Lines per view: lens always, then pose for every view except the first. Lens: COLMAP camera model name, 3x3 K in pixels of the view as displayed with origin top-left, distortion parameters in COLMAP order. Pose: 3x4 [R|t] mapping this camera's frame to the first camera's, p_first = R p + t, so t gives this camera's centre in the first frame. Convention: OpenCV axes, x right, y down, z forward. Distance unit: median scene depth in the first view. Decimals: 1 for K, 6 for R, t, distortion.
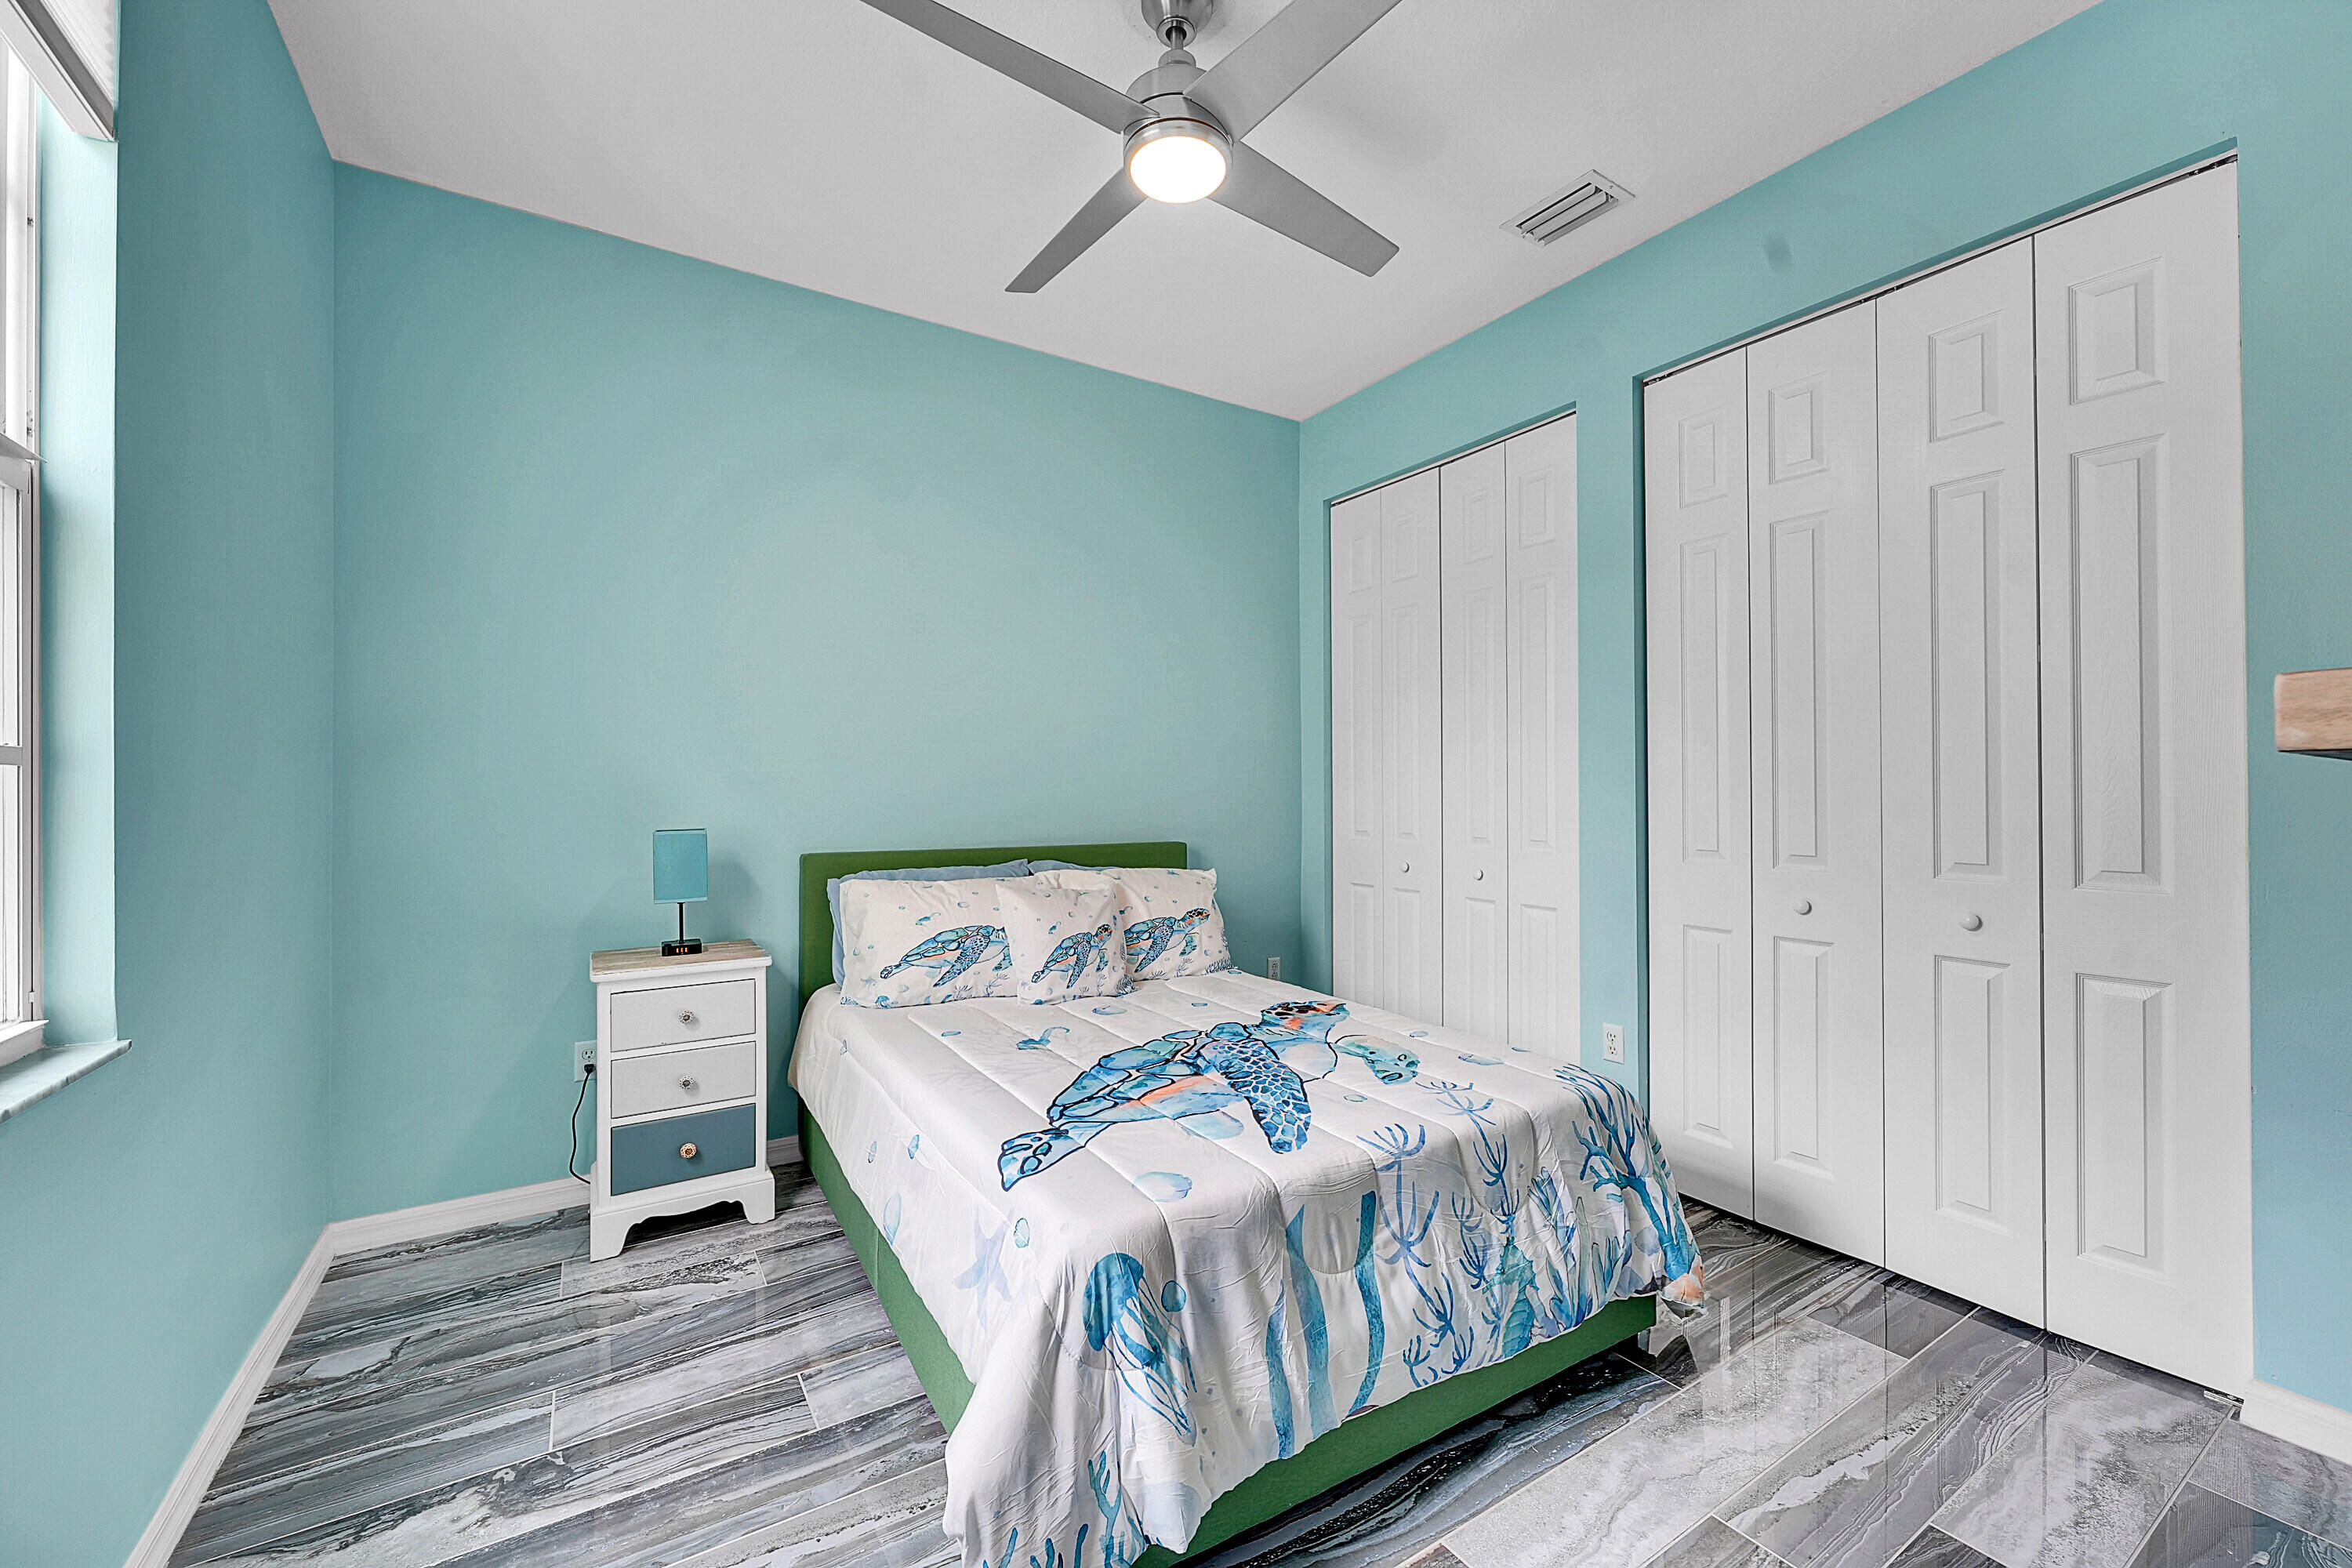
lens RADIAL K [[930.0, 0, 1174.1], [0, 930.0, 782.3], [0, 0, 1]] dist [-0.000686, -0.000034]
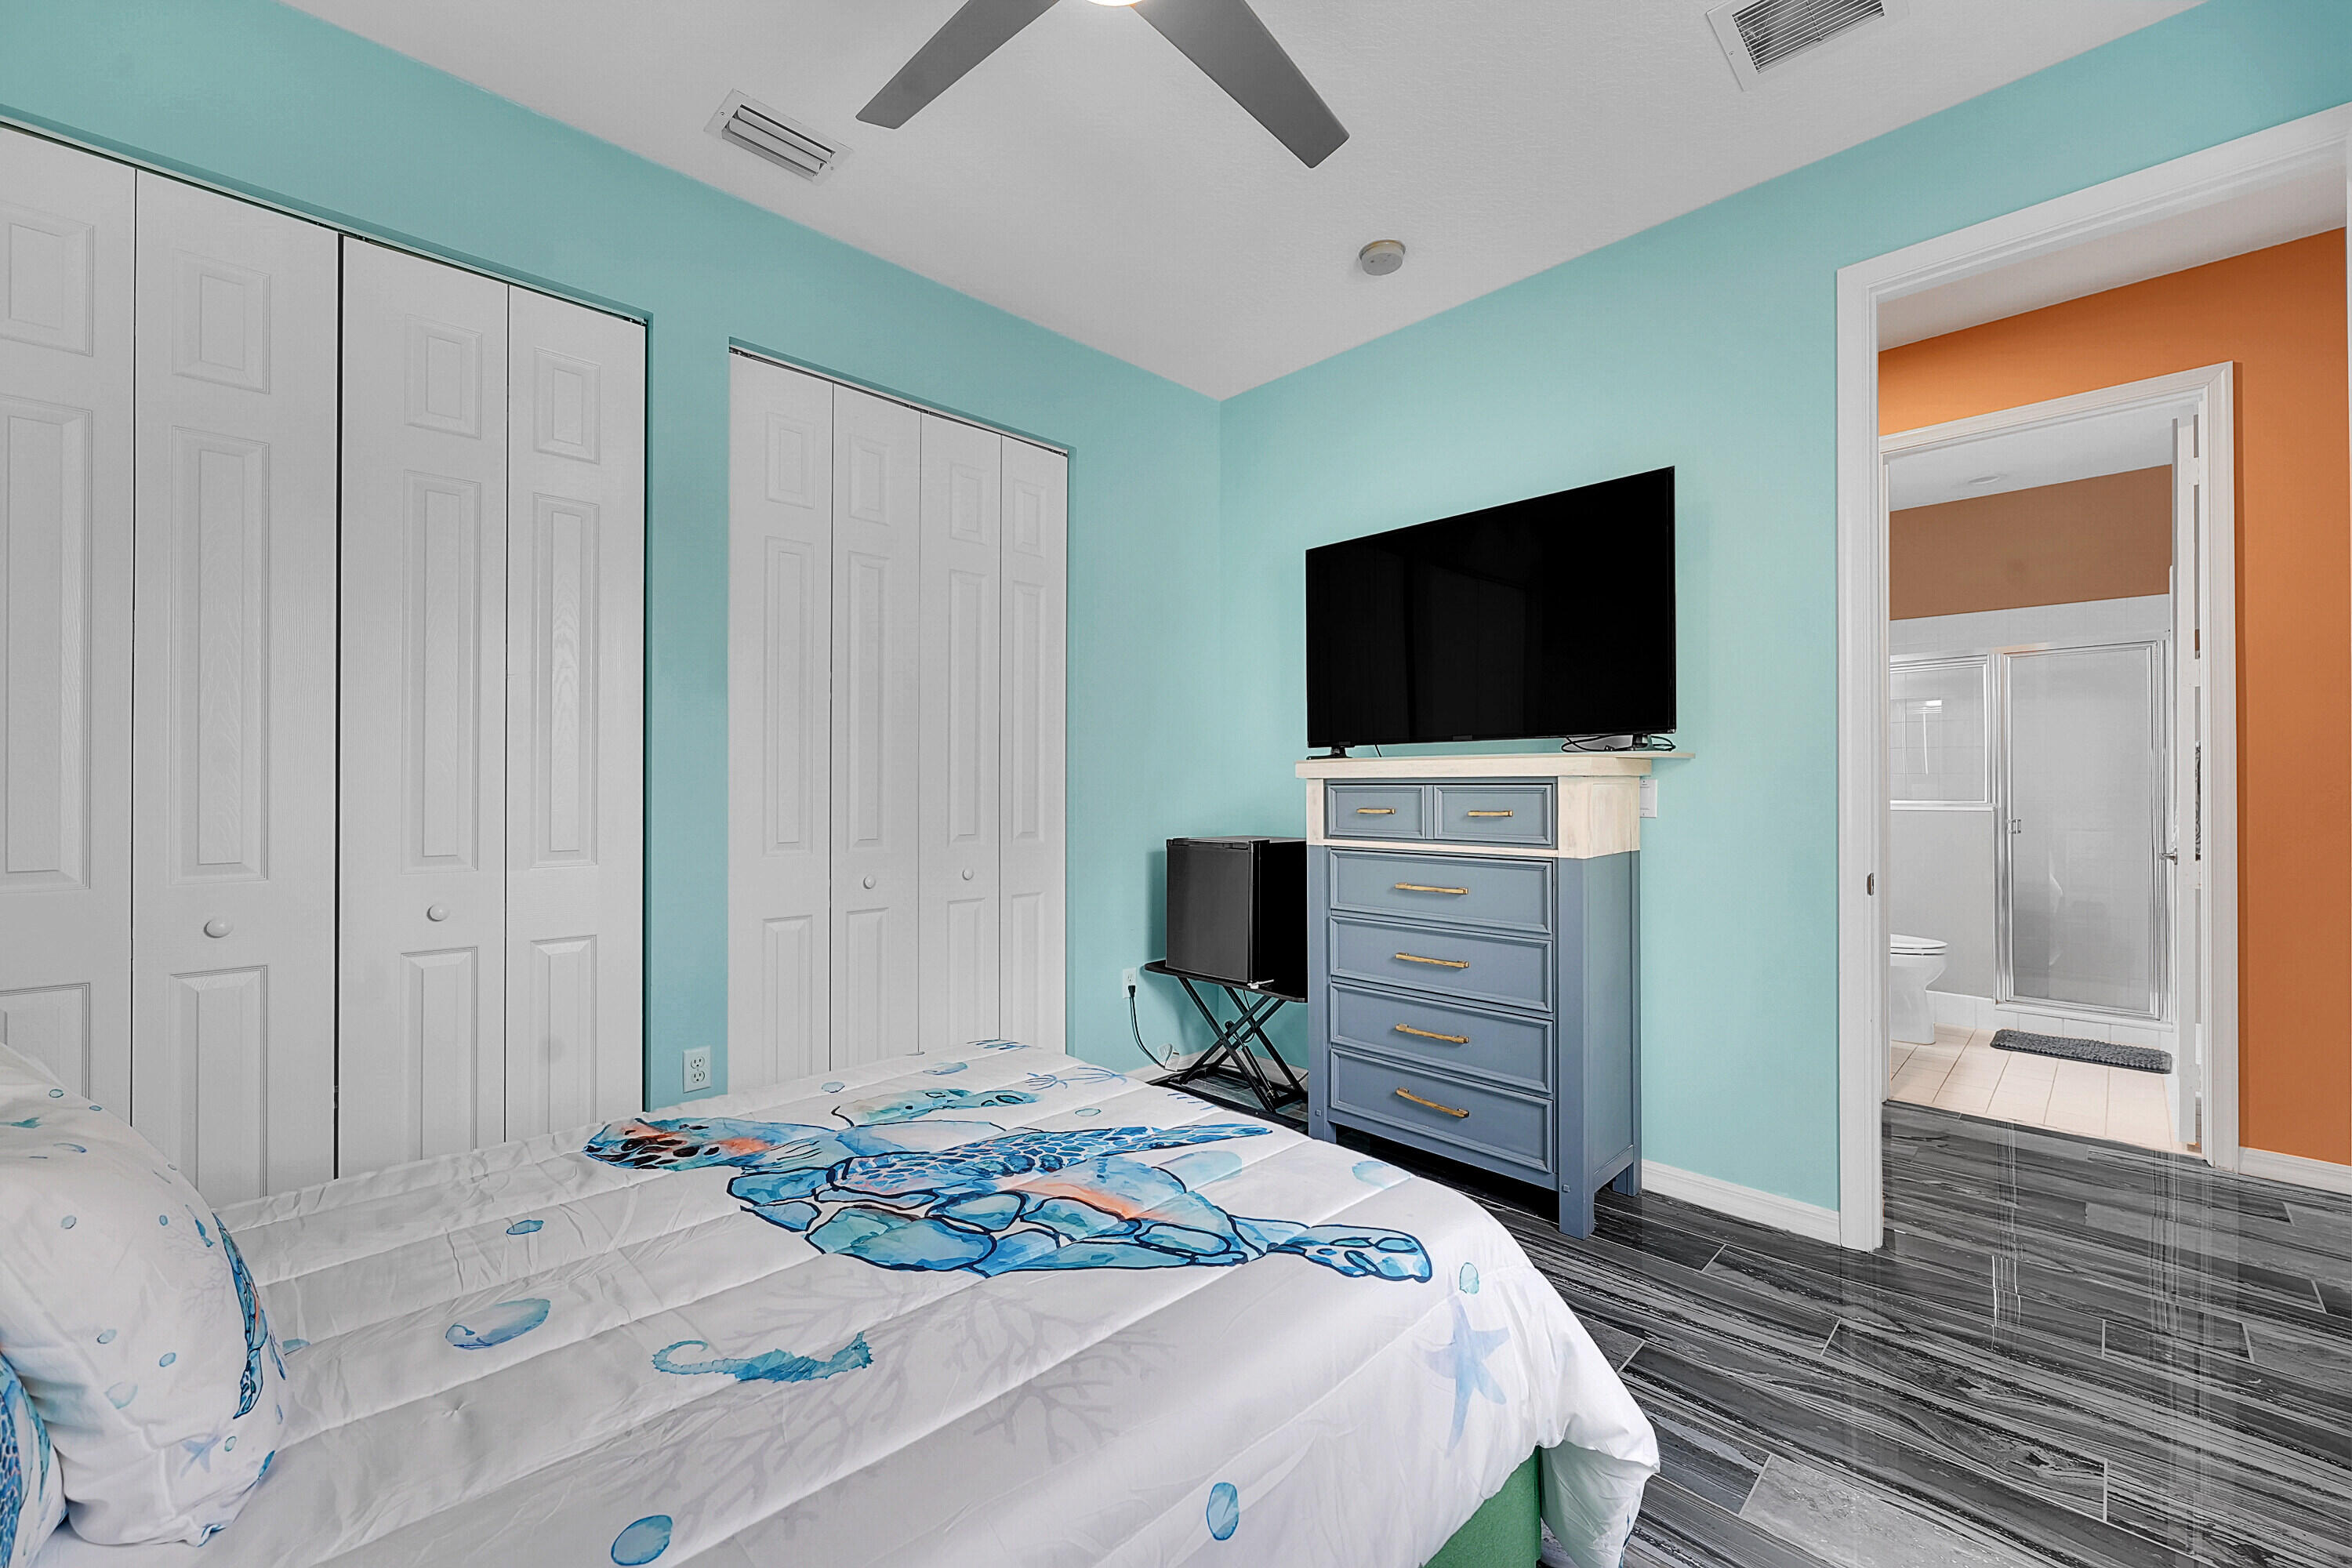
lens RADIAL K [[930.0, 0, 1174.0], [0, 930.0, 786.1], [0, 0, 1]] dist [-0.000686, -0.000034]
pose [[-0.207369, -0.000948, 0.978262, -0.687331], [-0.009193, 0.999957, -0.000980, 0.009831], [-0.978220, -0.009197, -0.207369, 1.030865]]
